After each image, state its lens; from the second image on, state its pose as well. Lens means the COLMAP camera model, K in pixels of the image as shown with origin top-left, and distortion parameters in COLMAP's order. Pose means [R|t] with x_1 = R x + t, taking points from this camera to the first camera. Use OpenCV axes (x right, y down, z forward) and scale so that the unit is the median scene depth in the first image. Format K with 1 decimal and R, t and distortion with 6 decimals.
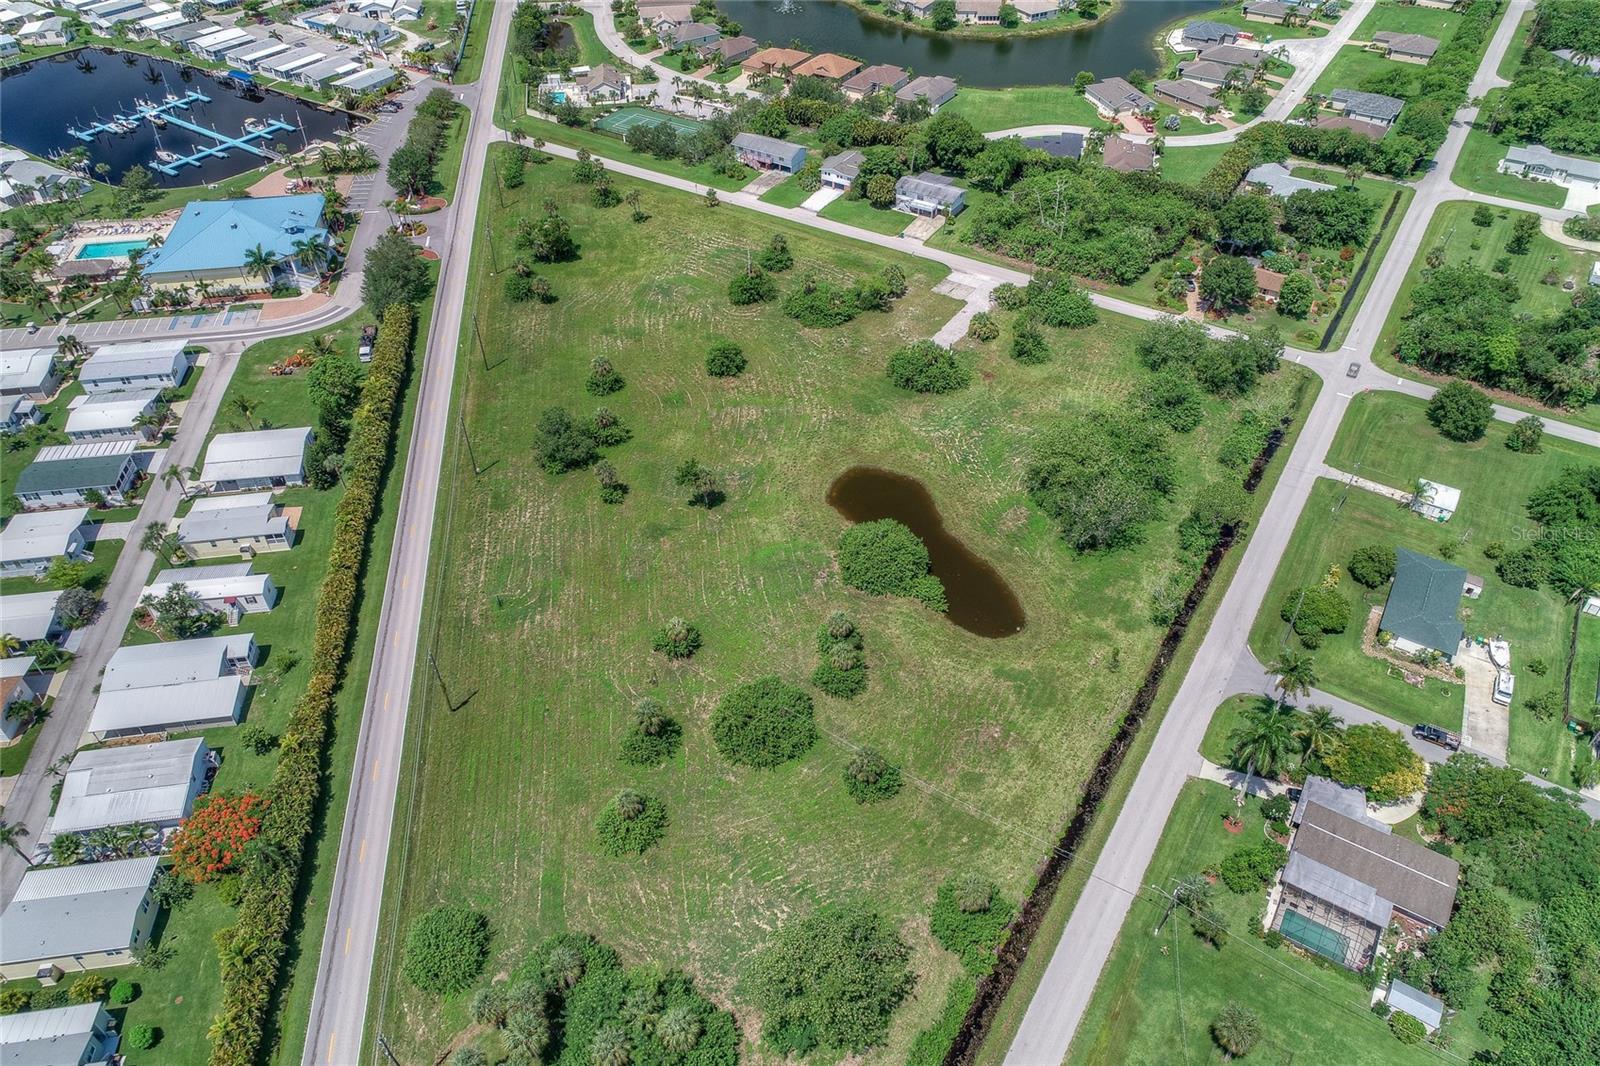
lens RADIAL K [[1077.5, 0, 800.0], [0, 1077.5, 533.0], [0, 0, 1]] dist [0.001588, 0.000168]
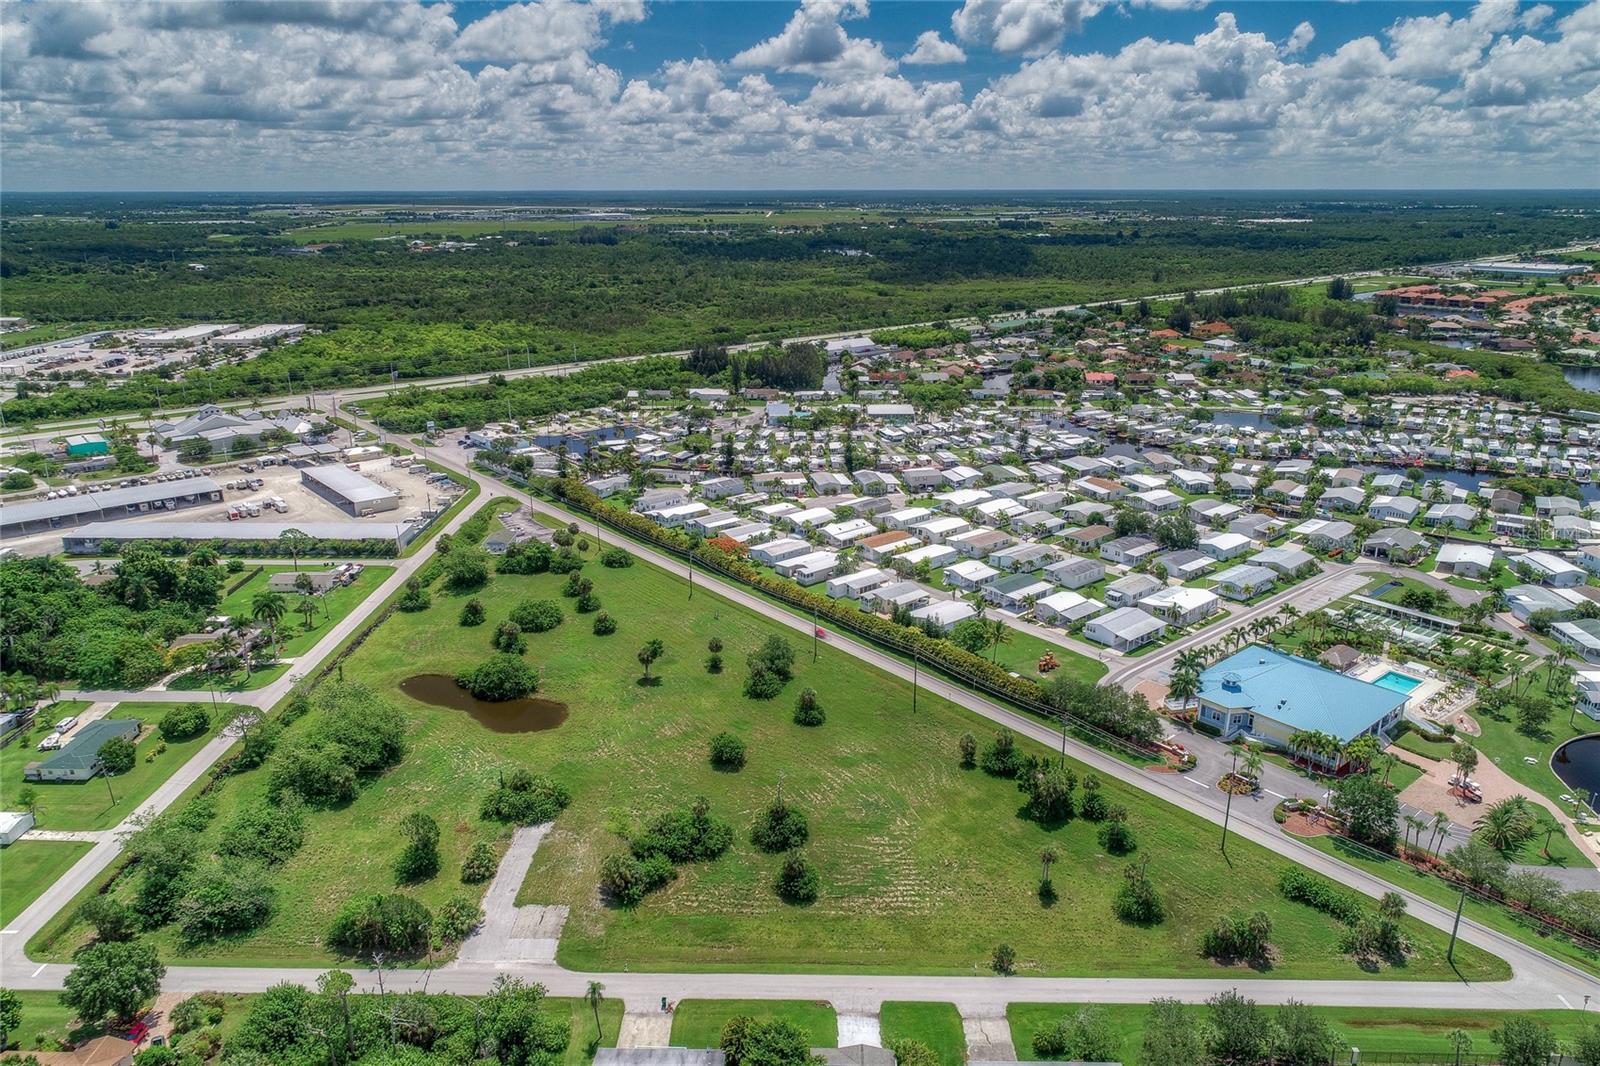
lens RADIAL K [[1077.5, 0, 800.0], [0, 1077.5, 533.0], [0, 0, 1]] dist [0.001588, 0.000168]
pose [[-0.859455, 0.166773, -0.483242, 0.378093], [-0.332642, 0.535353, 0.776368, -1.239391], [0.388182, 0.828000, -0.404636, 1.467768]]
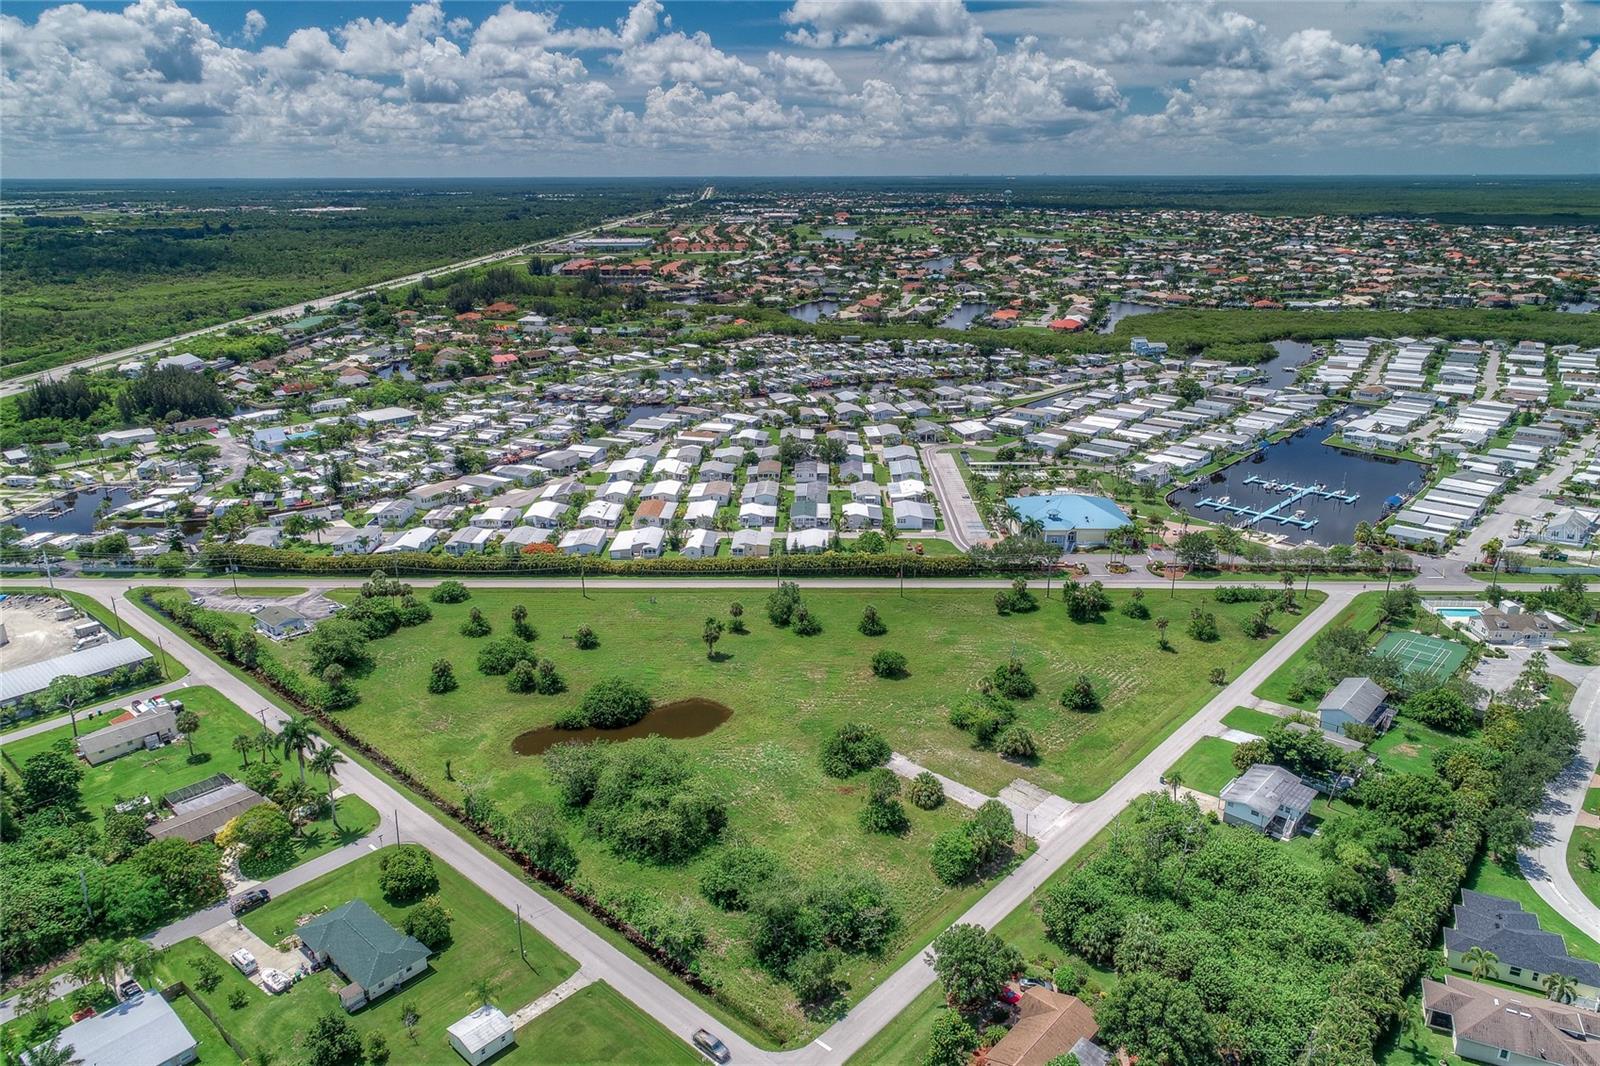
lens RADIAL K [[1077.5, 0, 800.0], [0, 1077.5, 533.0], [0, 0, 1]] dist [0.001588, 0.000168]
pose [[-0.173631, 0.320904, -0.931060, 1.148964], [-0.652527, 0.670614, 0.352825, -0.699419], [0.737604, 0.668804, 0.092959, 0.843101]]
